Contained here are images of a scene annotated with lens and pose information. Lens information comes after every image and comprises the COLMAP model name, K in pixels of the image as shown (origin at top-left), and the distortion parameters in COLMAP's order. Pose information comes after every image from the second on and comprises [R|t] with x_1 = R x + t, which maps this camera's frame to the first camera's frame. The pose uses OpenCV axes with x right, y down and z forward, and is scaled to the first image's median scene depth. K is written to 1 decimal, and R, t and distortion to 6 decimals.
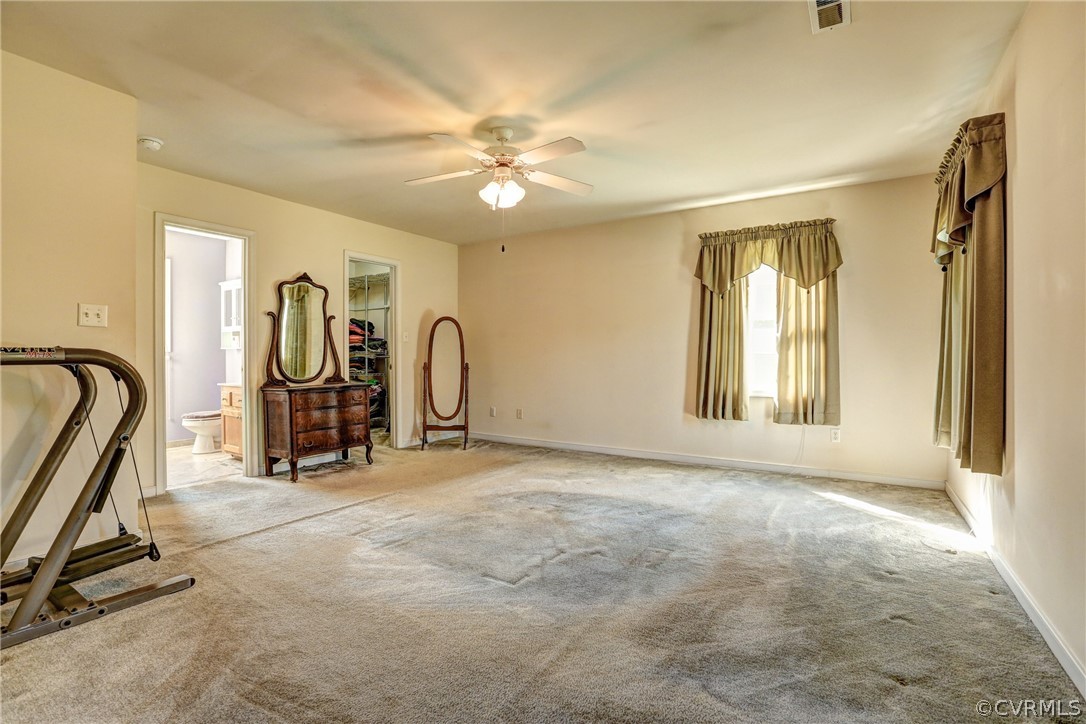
lens RADIAL K [[497.2, 0, 545.1], [0, 497.2, 358.6], [0, 0, 1]] dist [-0.047444, 0.016149]
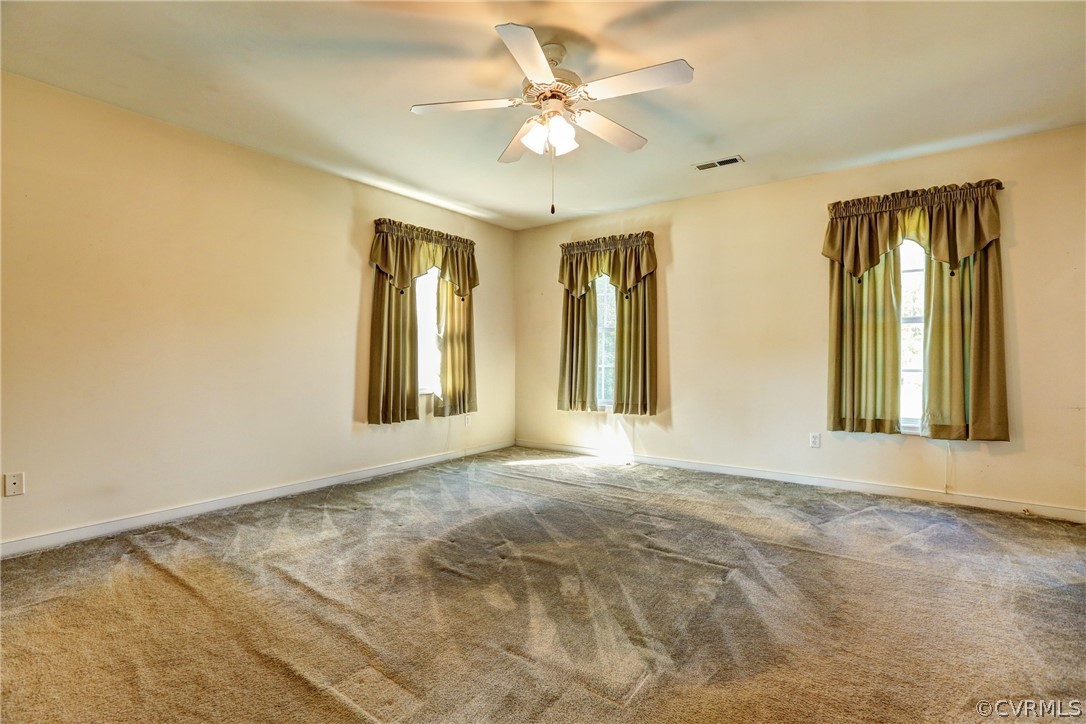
lens RADIAL K [[497.2, 0, 545.1], [0, 497.2, 358.6], [0, 0, 1]] dist [-0.047444, 0.016149]
pose [[0.052338, -0.008718, 0.998591, -0.603208], [0.003855, 0.999956, 0.008528, -0.004327], [-0.998622, 0.003403, 0.052369, 0.711025]]
